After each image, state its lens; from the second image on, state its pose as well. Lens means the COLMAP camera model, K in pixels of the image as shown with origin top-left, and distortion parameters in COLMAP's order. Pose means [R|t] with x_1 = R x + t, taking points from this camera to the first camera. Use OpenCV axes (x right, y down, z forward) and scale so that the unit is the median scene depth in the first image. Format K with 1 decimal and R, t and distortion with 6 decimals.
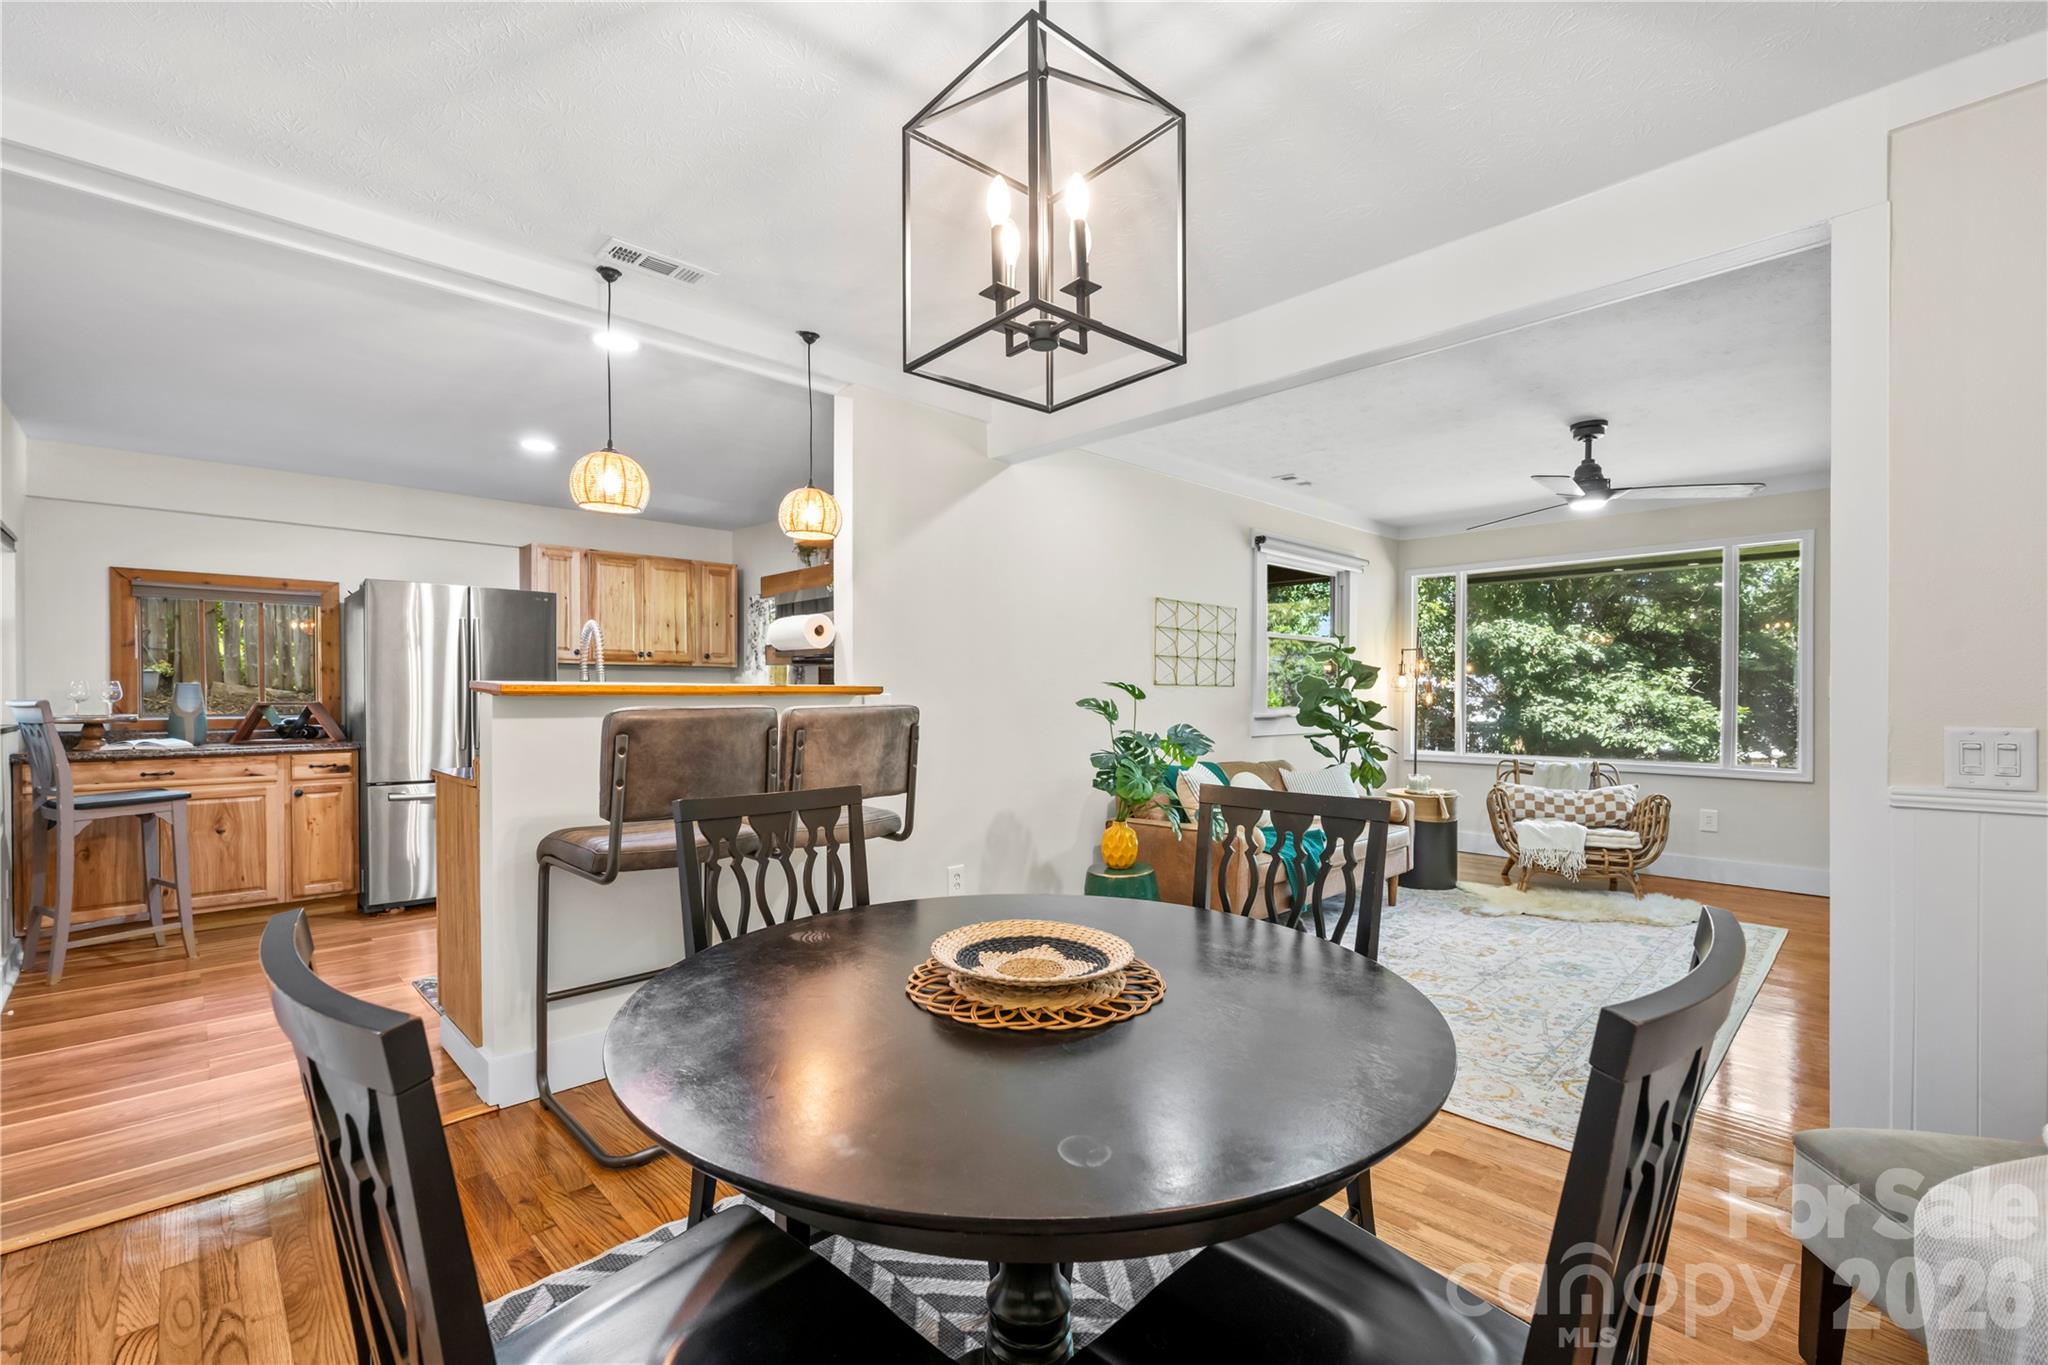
lens RADIAL K [[858.6, 0, 1020.7], [0, 858.6, 691.3], [0, 0, 1]] dist [0.000136, -0.000138]
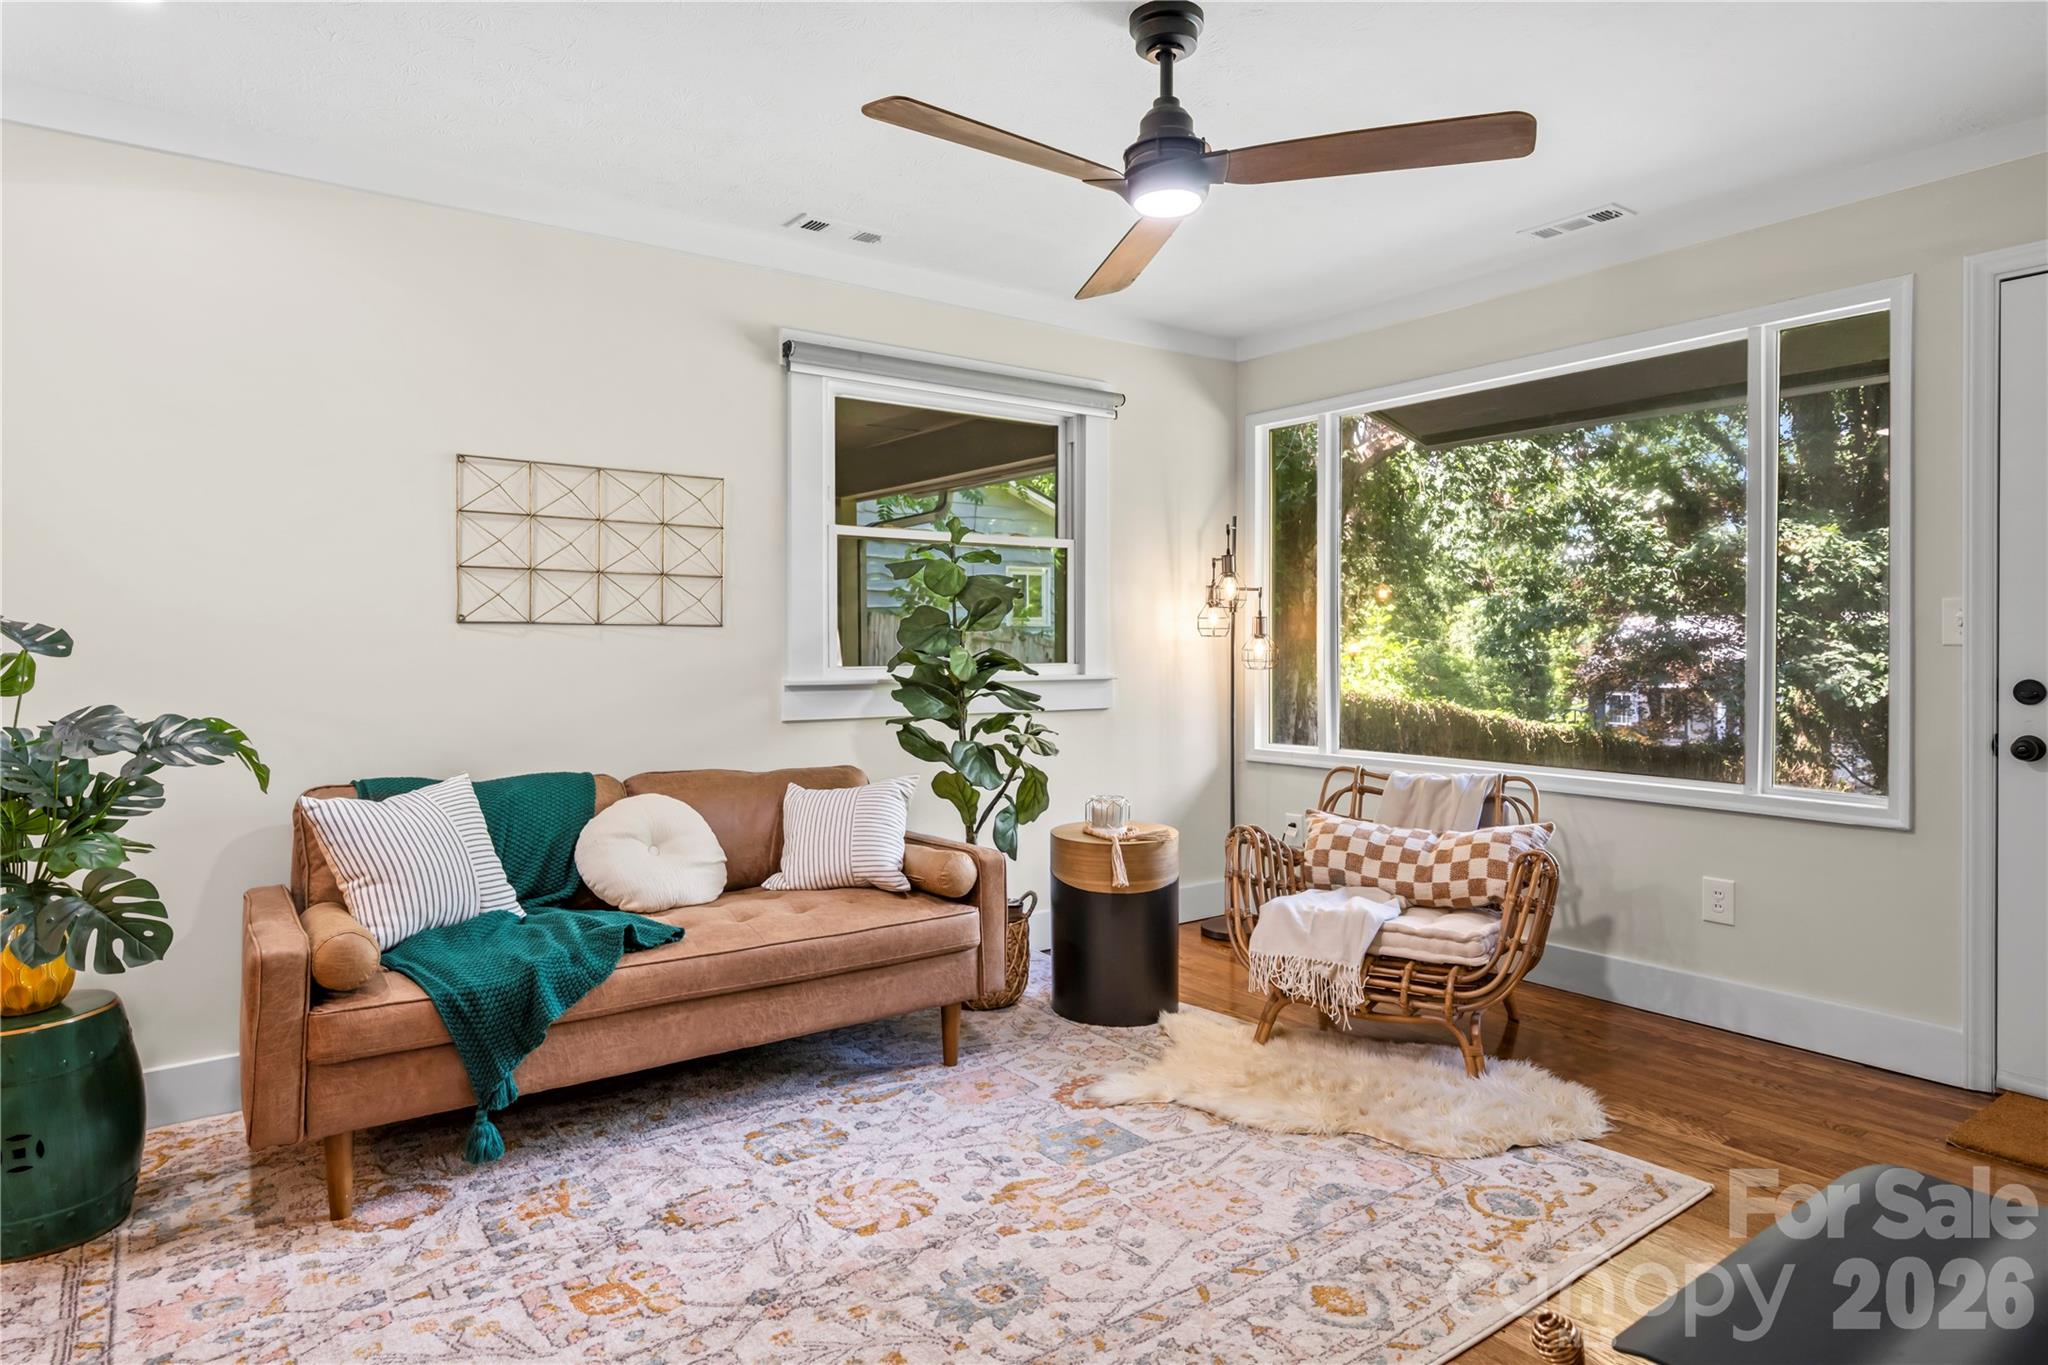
lens RADIAL K [[1171.4, 0, 1009.6], [0, 1171.4, 643.3], [0, 0, 1]] dist [-0.000963, 0.000679]
pose [[0.990466, -0.004167, -0.137697, 0.554590], [0.004830, 0.999978, 0.004483, 0.002855], [0.137675, -0.005105, 0.990464, 0.332229]]
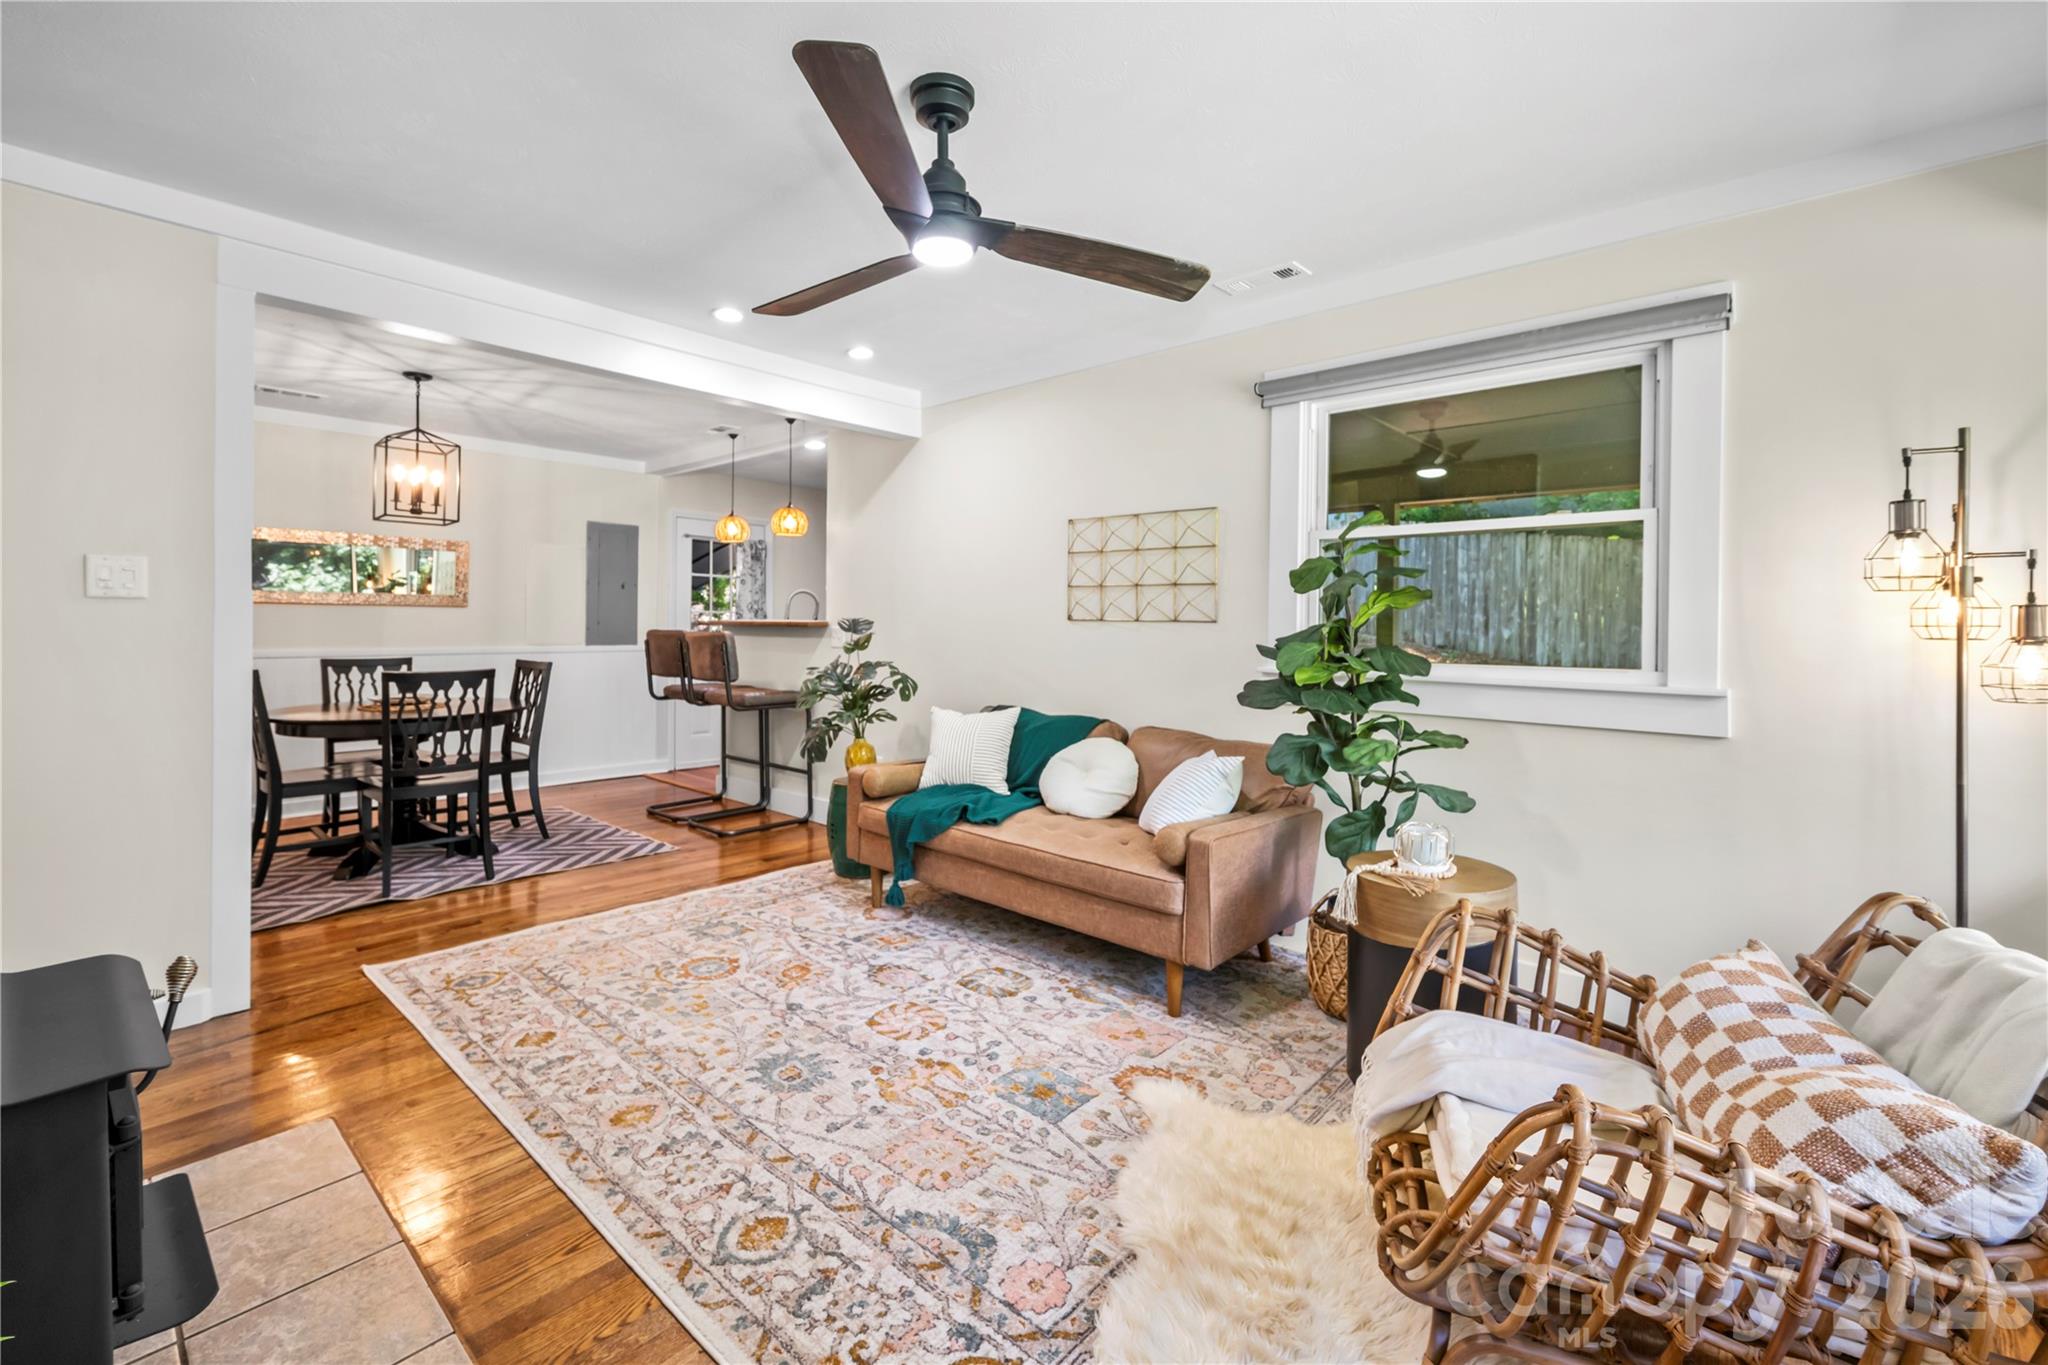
lens RADIAL K [[874.6, 0, 1028.7], [0, 874.6, 618.9], [0, 0, 1]] dist [0.003511, -0.000227]
pose [[0.074829, -0.007232, -0.997170, 0.981081], [-0.006001, 0.999952, -0.007702, -0.001677], [0.997178, 0.006561, 0.074782, 0.854174]]
